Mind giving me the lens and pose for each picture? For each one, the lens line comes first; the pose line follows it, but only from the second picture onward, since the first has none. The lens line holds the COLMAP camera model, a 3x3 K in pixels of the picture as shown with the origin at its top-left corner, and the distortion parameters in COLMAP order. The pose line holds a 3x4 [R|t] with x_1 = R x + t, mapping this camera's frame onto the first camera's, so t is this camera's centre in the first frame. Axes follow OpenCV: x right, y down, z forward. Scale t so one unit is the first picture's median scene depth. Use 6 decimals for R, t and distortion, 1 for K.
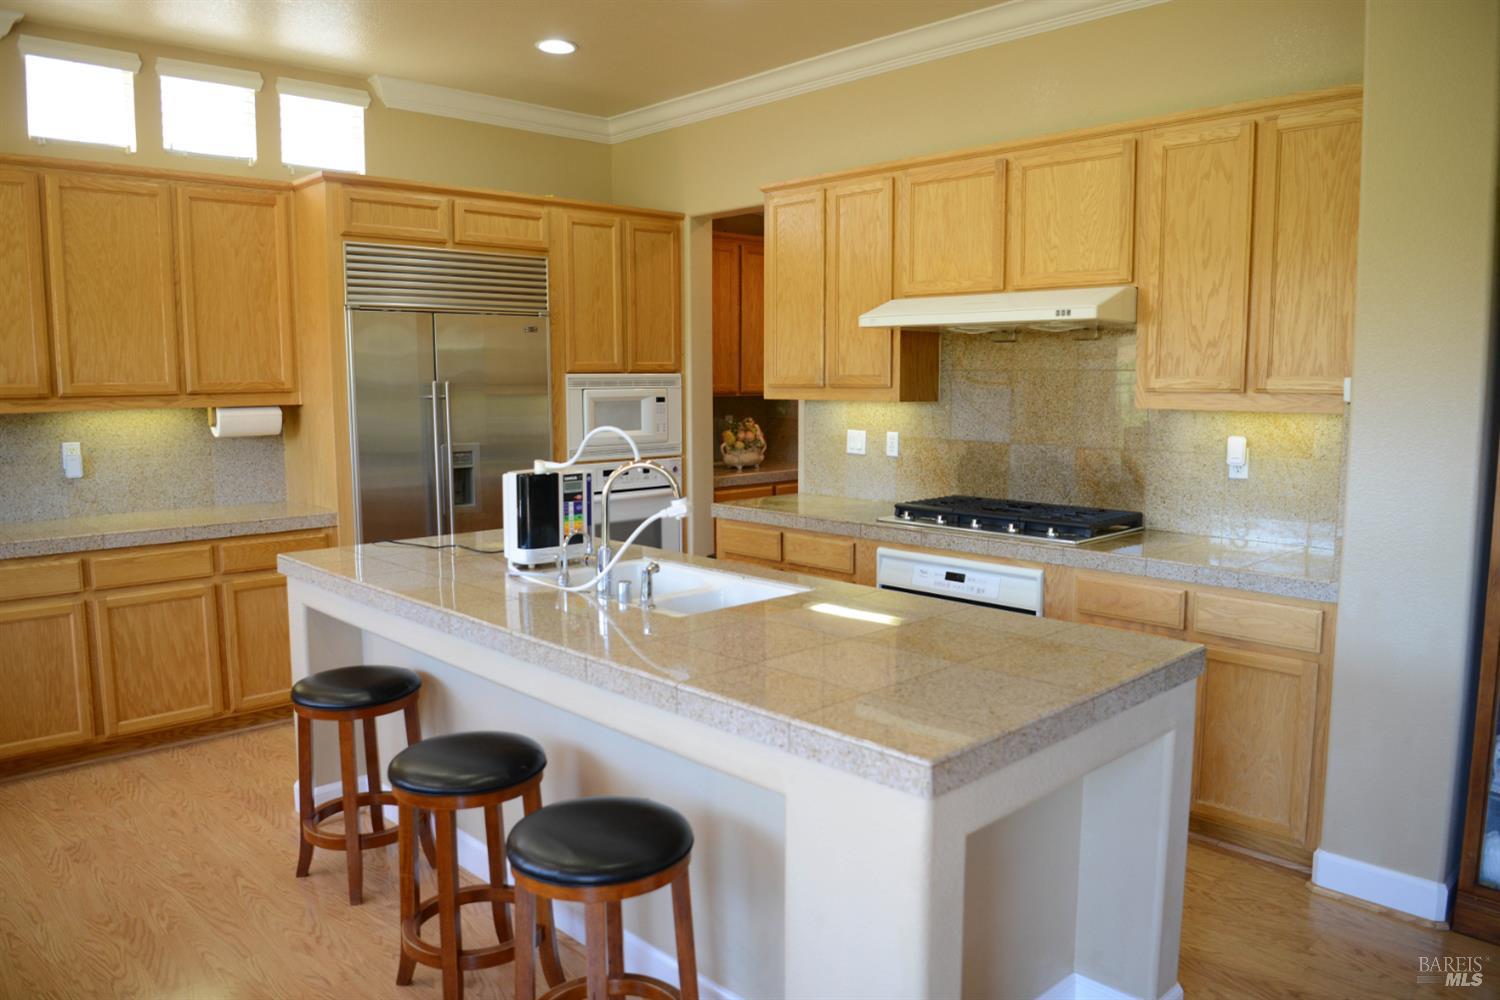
lens RADIAL K [[1083.4, 0, 750.0], [0, 1083.4, 500.0], [0, 0, 1]] dist [-0.063410, 0.007194]
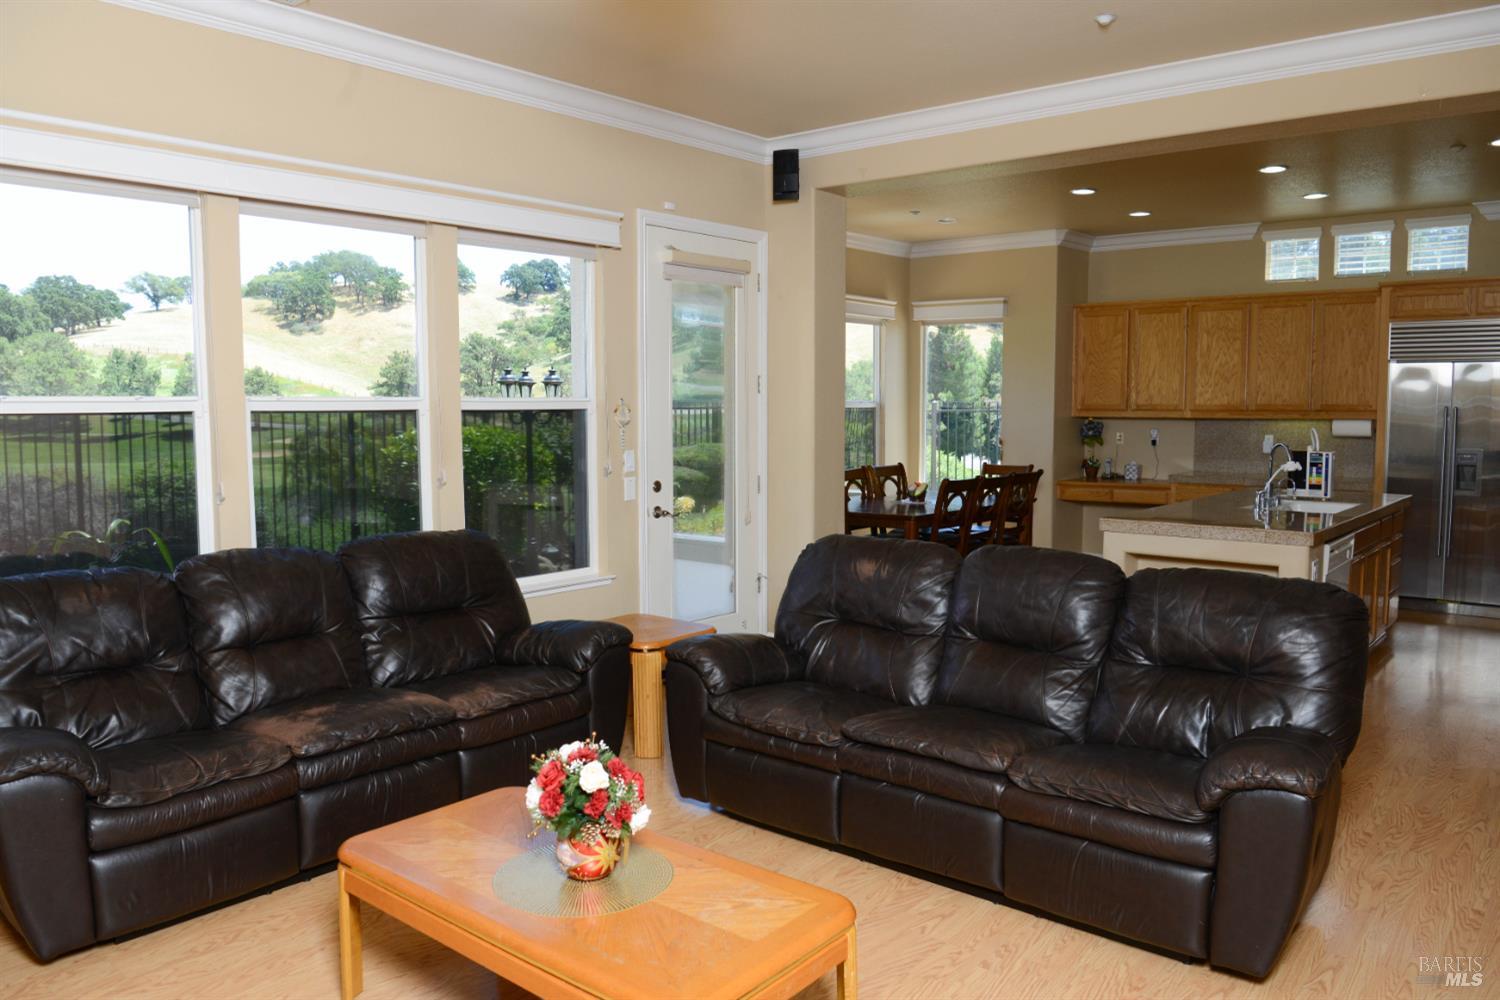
lens RADIAL K [[1083.4, 0, 750.0], [0, 1083.4, 500.0], [0, 0, 1]] dist [-0.063410, 0.007194]
pose [[0.111850, 0.092775, -0.989385, 1.282392], [-0.116389, 0.990003, 0.079676, 0.020176], [0.986886, 0.106241, 0.121530, -0.178079]]
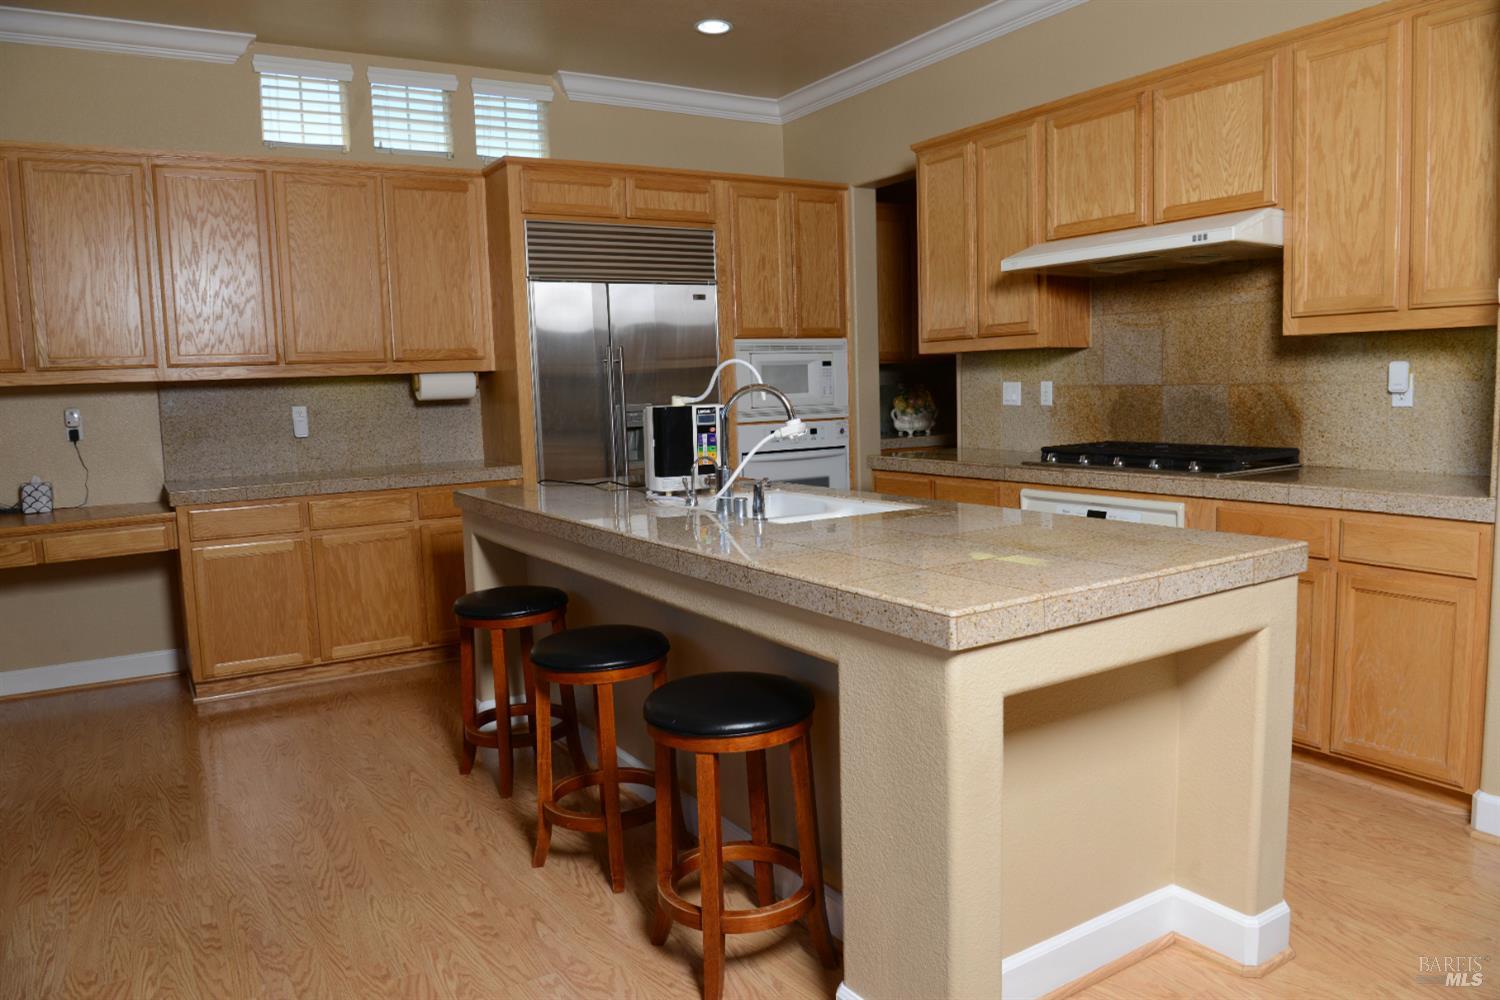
lens RADIAL K [[1049.2, 0, 750.0], [0, 1049.2, 500.0], [0, 0, 1]] dist [-0.065498, 0.013685]
pose [[0.978509, -0.004731, -0.206151, 0.071889], [0.004548, 0.999989, -0.001358, 0.054292], [0.206155, 0.000391, 0.978519, 0.000009]]
